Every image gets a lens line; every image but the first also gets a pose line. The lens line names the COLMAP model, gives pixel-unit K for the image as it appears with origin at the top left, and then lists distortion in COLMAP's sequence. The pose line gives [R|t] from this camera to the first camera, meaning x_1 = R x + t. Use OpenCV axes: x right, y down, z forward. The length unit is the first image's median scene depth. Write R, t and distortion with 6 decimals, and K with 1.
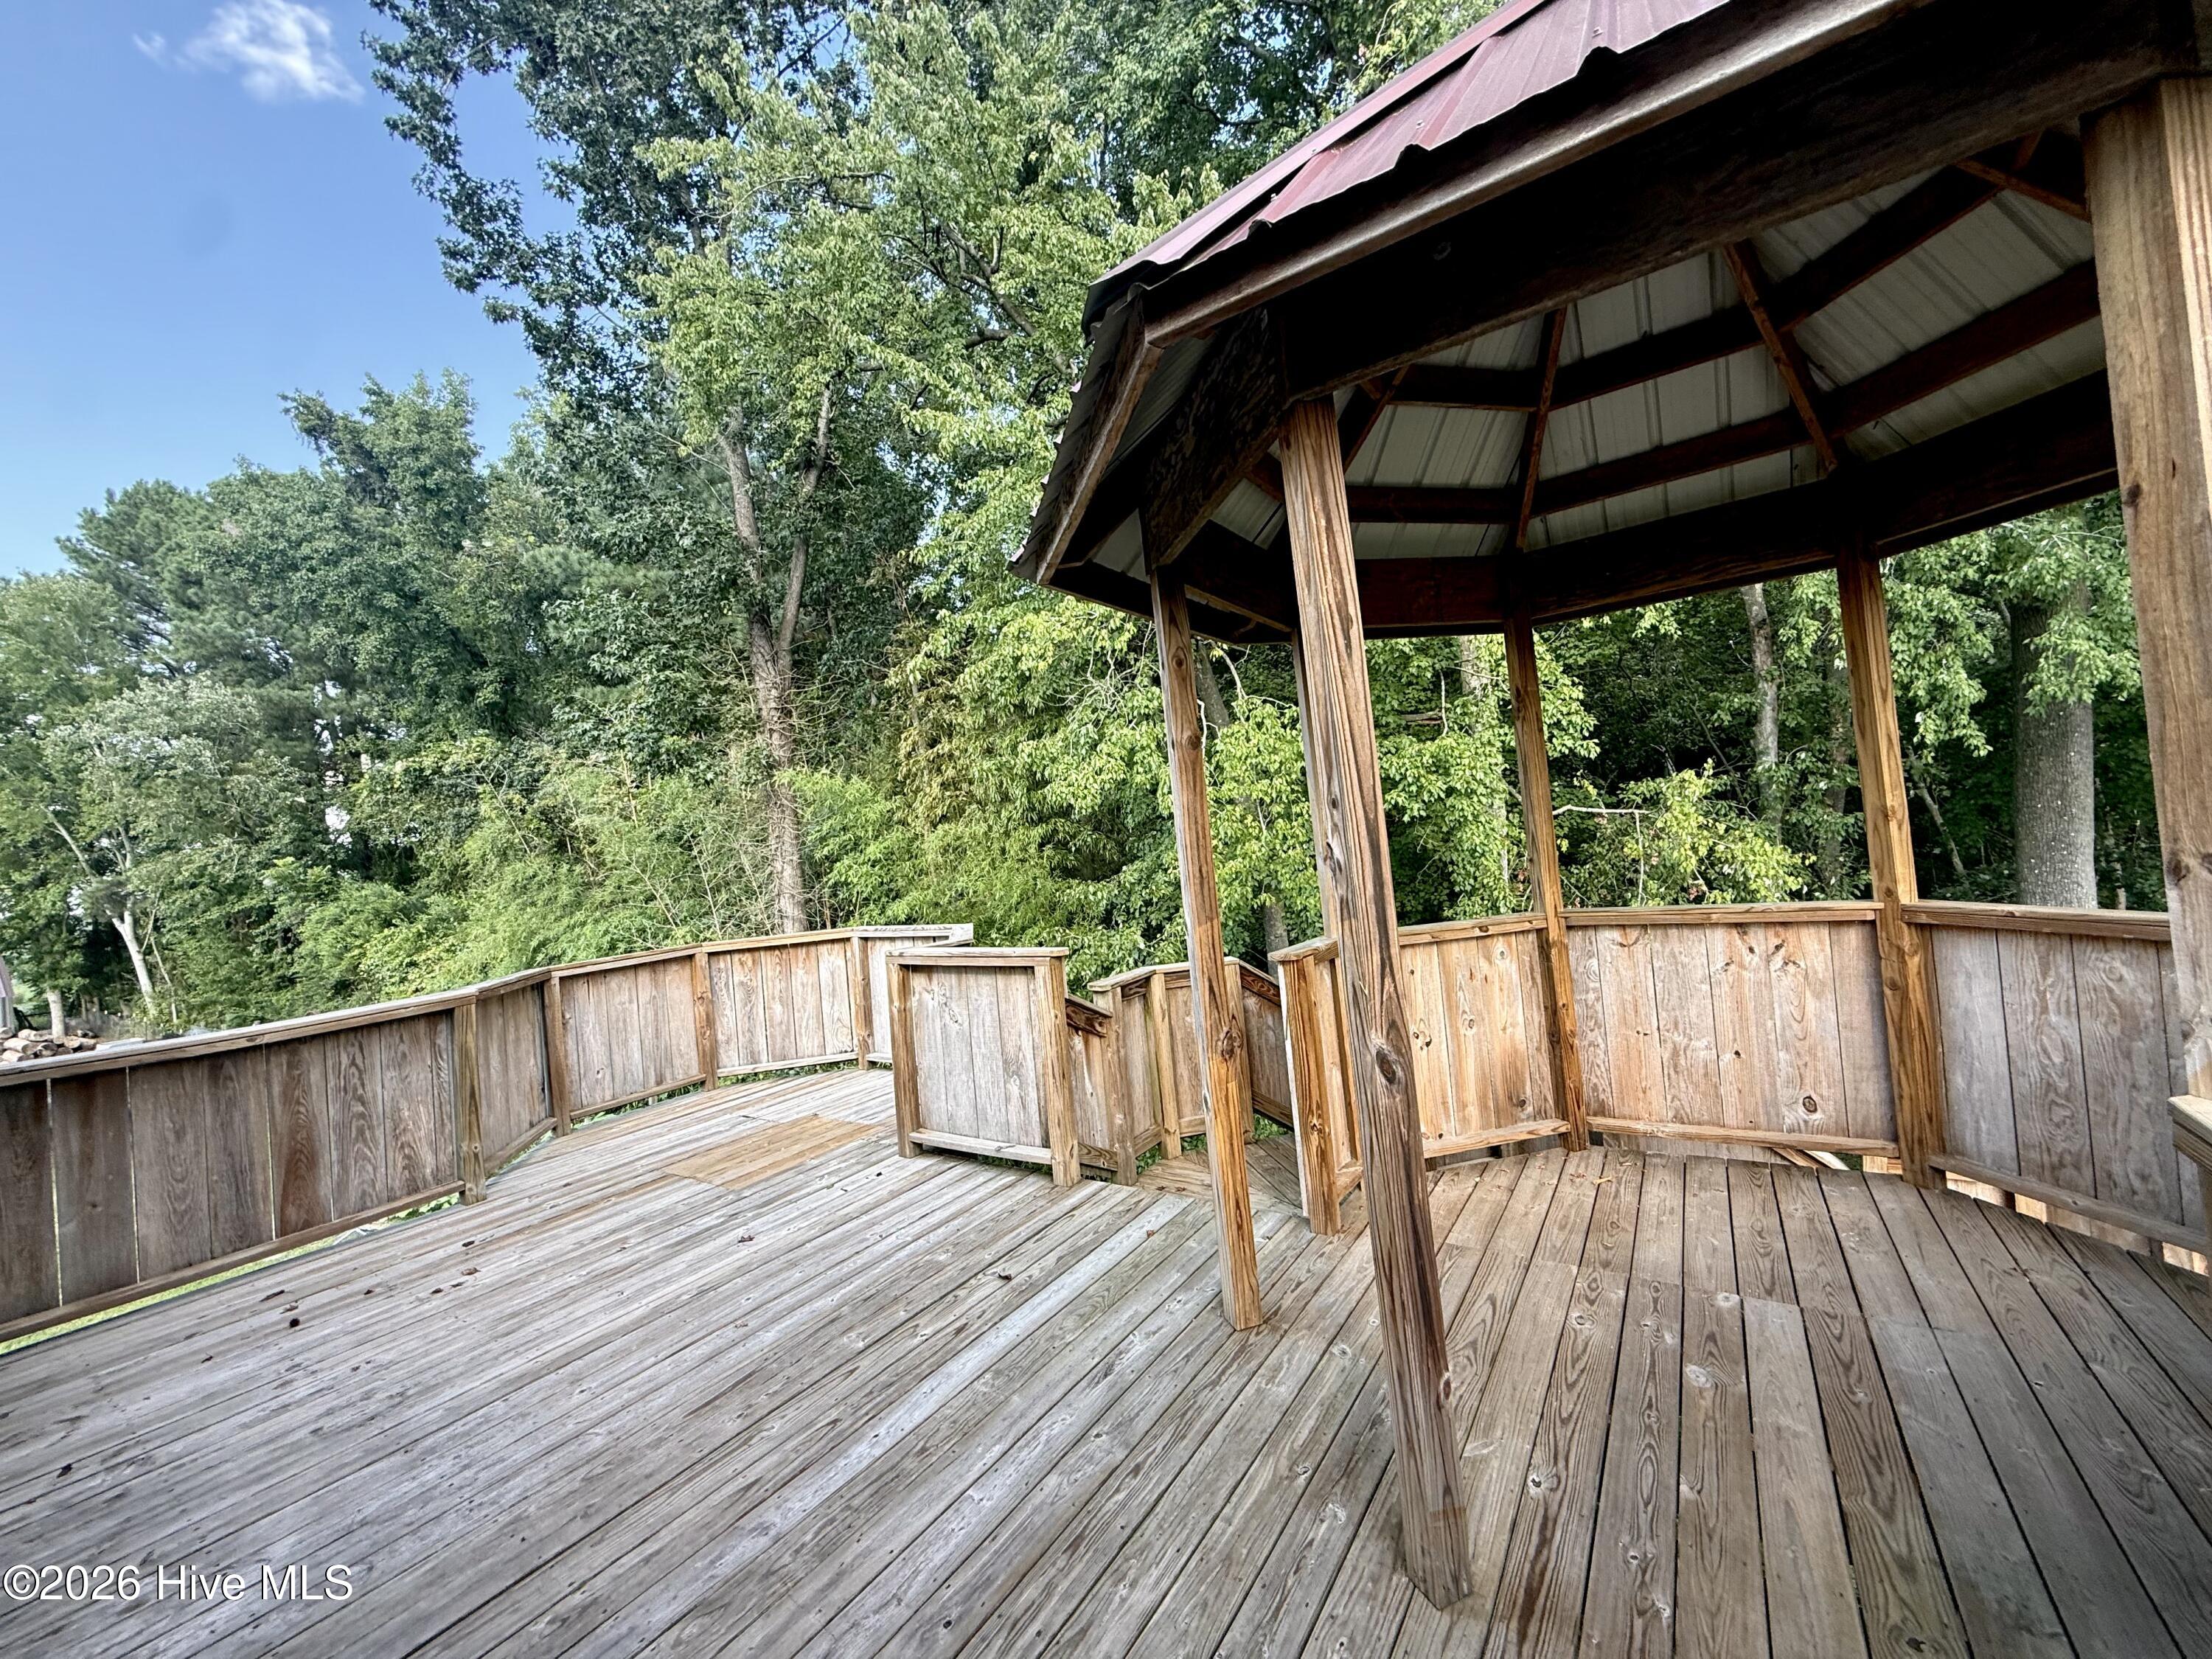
lens RADIAL K [[883.1, 0, 1101.7], [0, 883.1, 831.7], [0, 0, 1]] dist [0.000199, 0.000065]
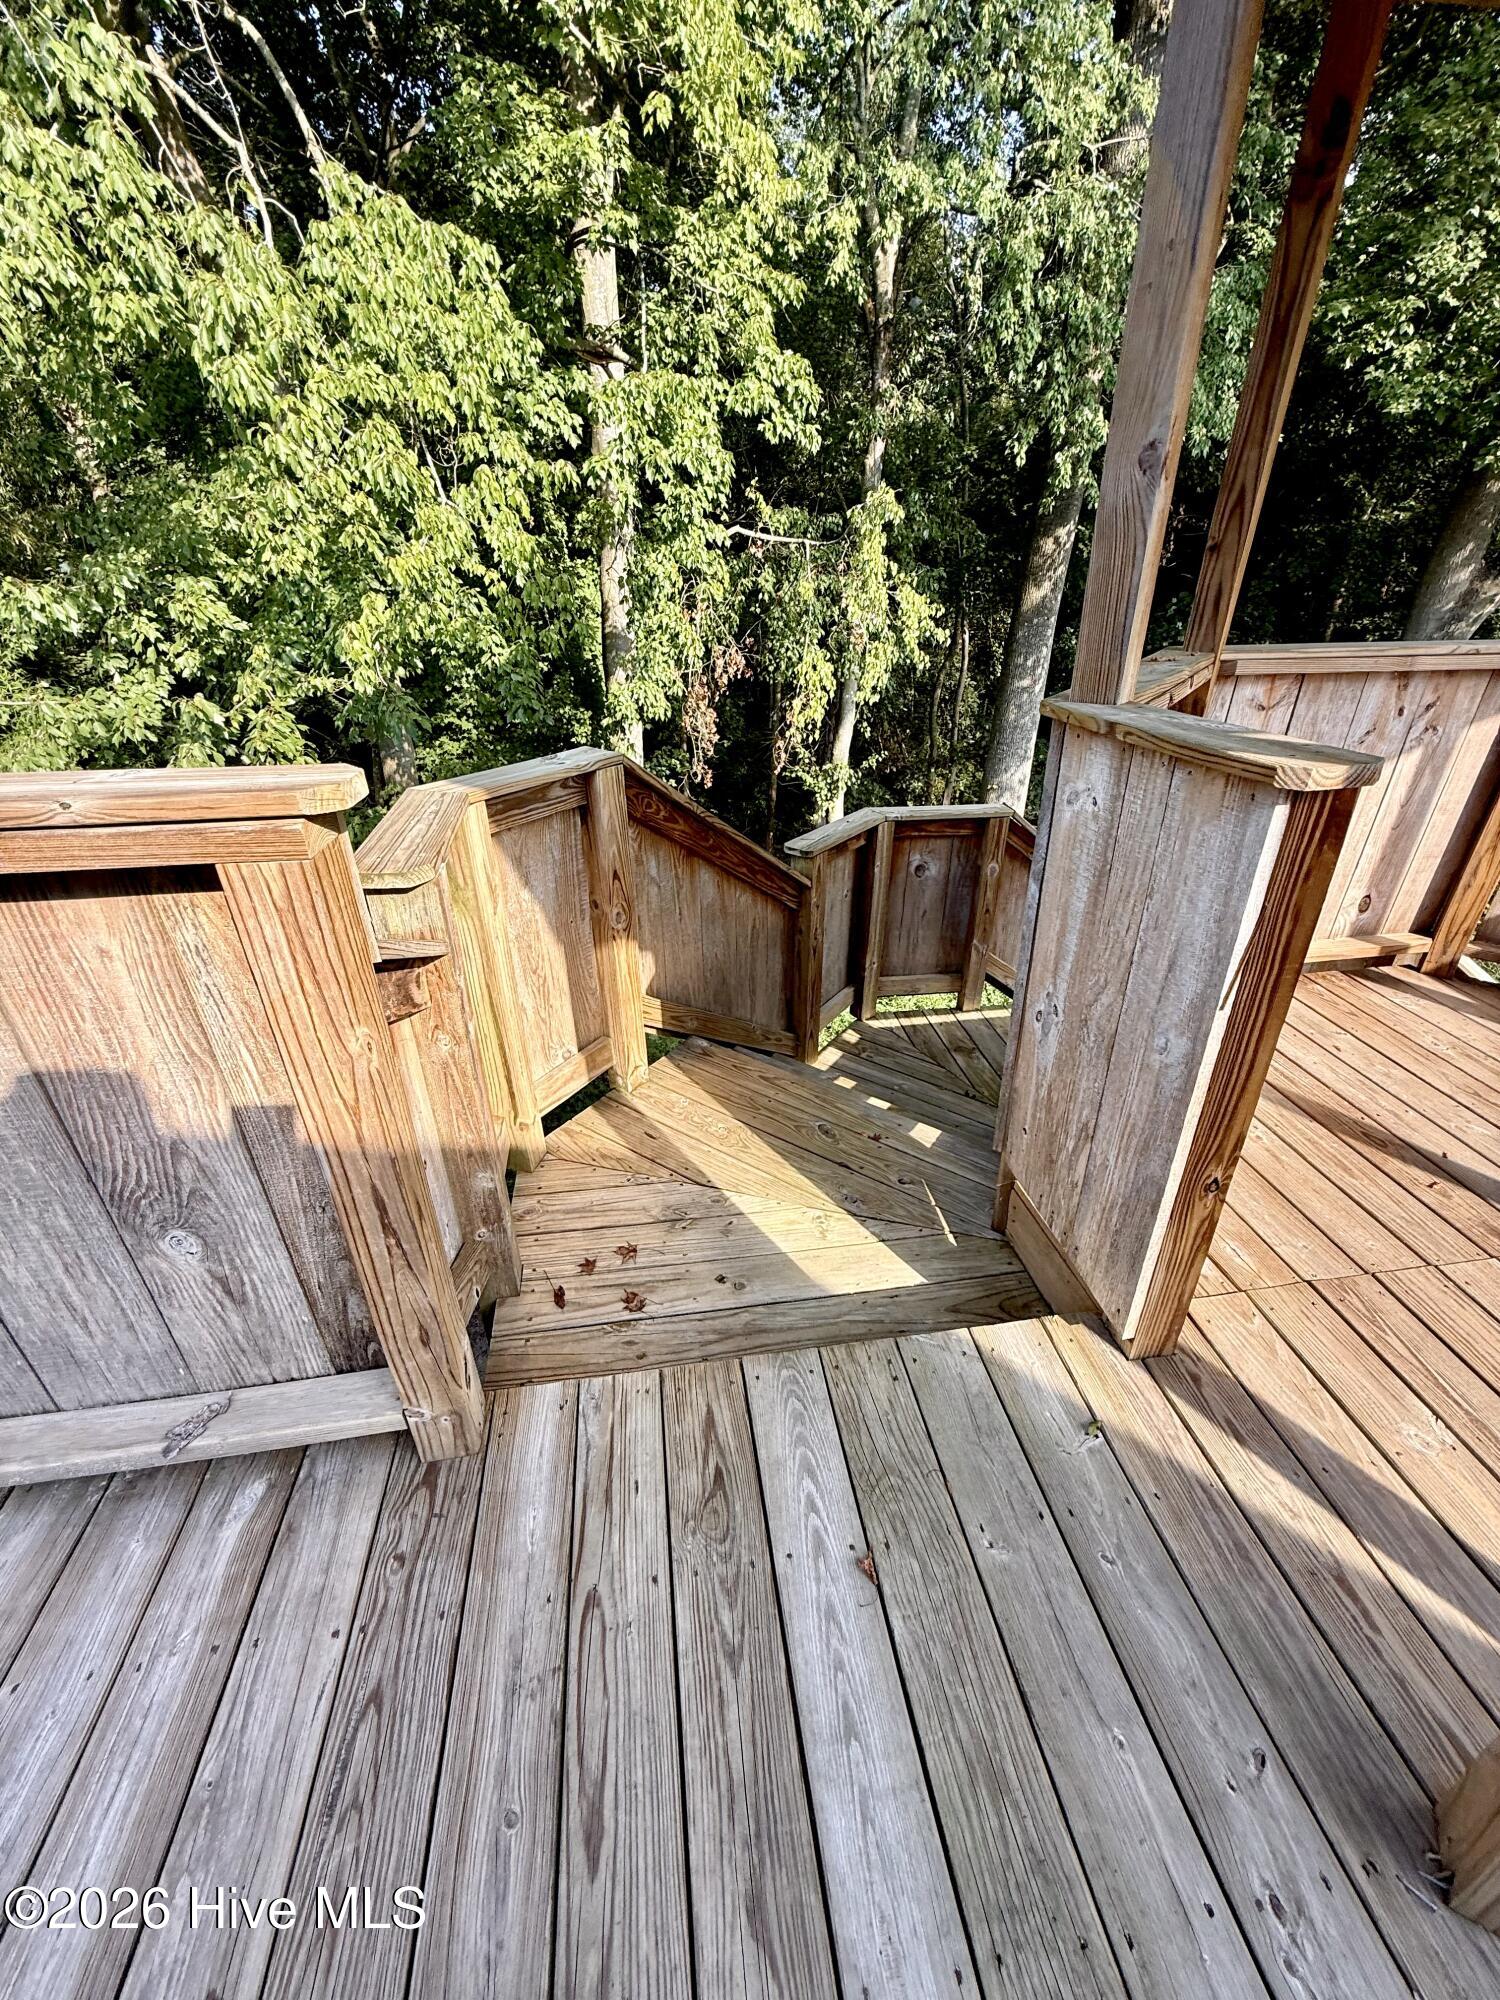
lens RADIAL K [[798.4, 0, 756.9], [0, 798.4, 1000.4], [0, 0, 1]] dist [0.000199, 0.000065]
pose [[0.732387, -0.252952, 0.632159, -0.120188], [-0.070644, 0.895192, 0.440046, 0.094373], [-0.677214, -0.366943, 0.637757, 0.845372]]
